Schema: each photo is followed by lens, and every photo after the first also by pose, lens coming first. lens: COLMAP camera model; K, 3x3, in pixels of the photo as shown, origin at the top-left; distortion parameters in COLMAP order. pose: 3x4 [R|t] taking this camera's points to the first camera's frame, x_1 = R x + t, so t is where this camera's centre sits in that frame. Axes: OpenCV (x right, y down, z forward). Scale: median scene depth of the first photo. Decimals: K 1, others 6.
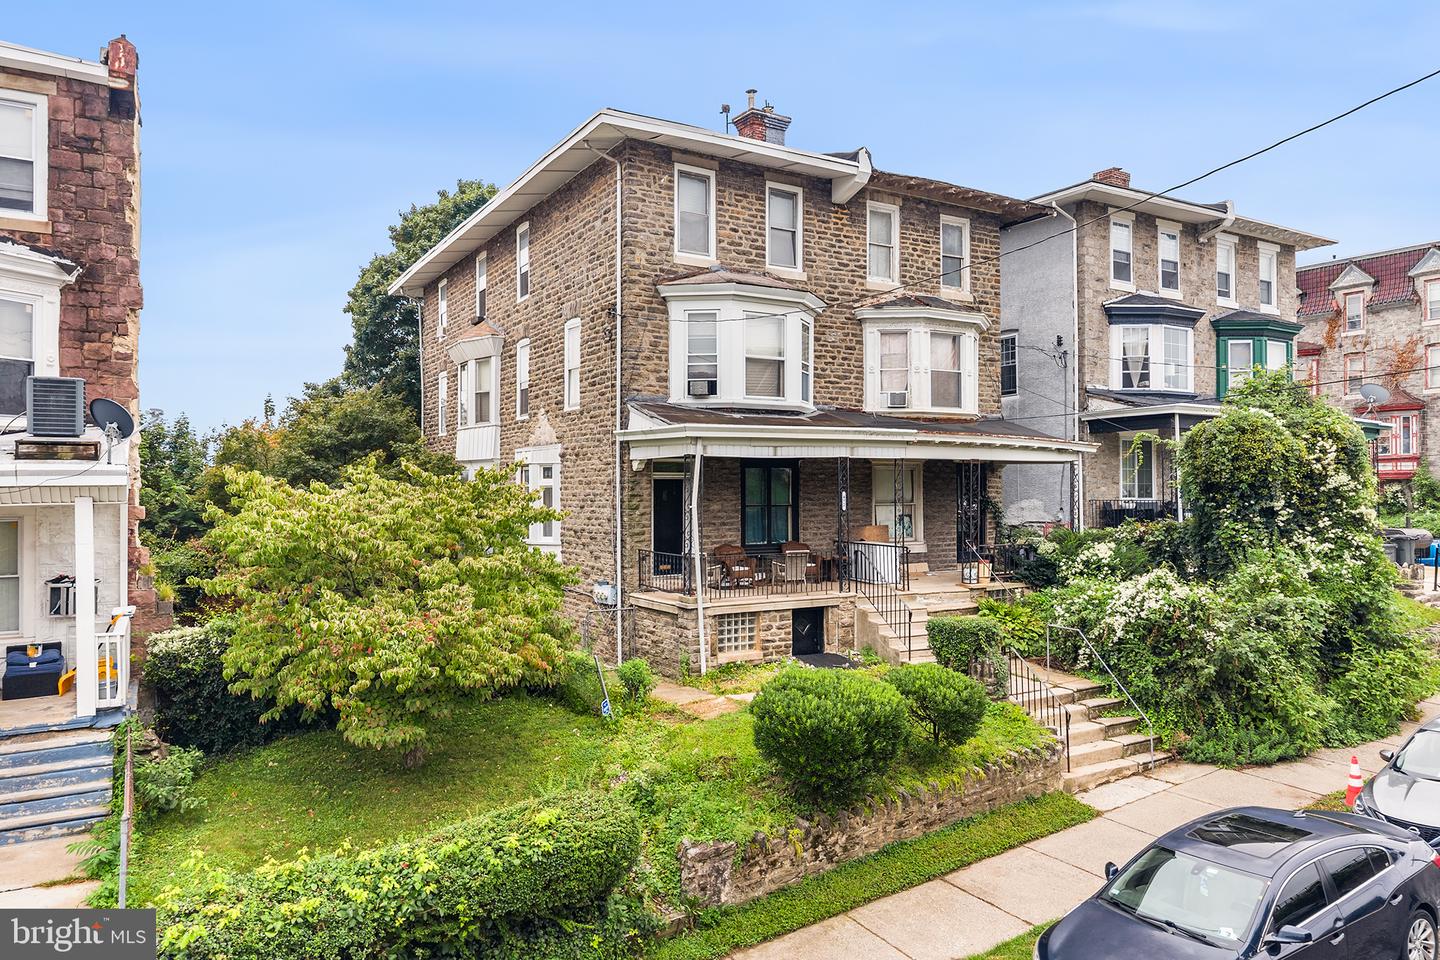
lens RADIAL K [[951.2, 0, 726.3], [0, 951.2, 476.7], [0, 0, 1]] dist [0.026995, -0.030465]
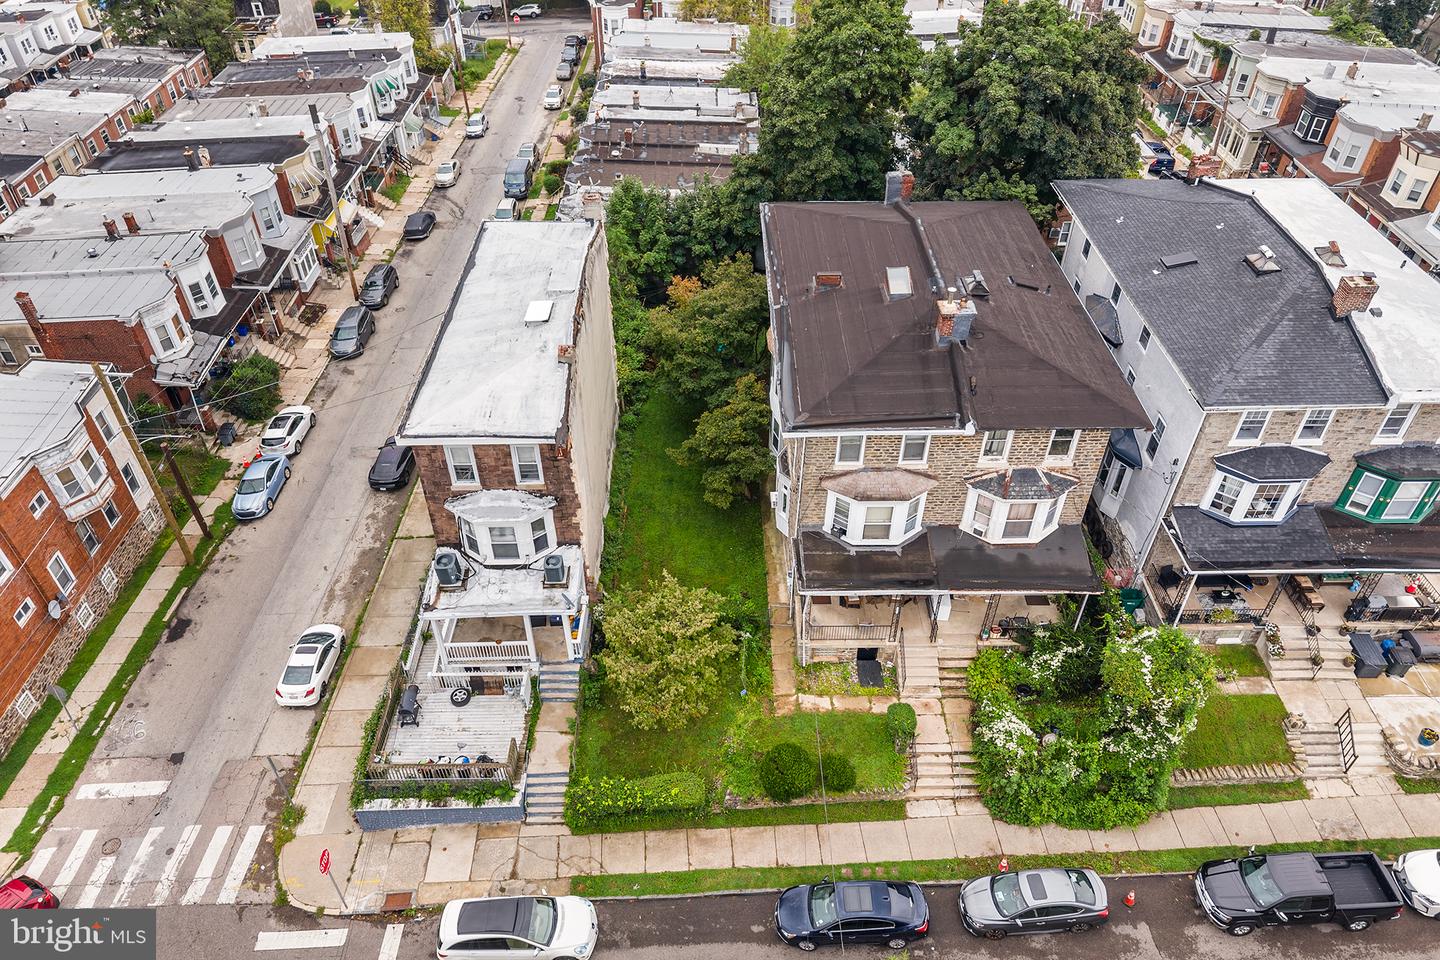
lens RADIAL K [[951.2, 0, 710.5], [0, 951.2, 481.0], [0, 0, 1]] dist [0.026995, -0.030465]
pose [[0.862320, 0.332684, -0.381741, 0.394145], [-0.001763, 0.755854, 0.654737, -1.256509], [0.506361, -0.563920, 0.652375, -0.251348]]
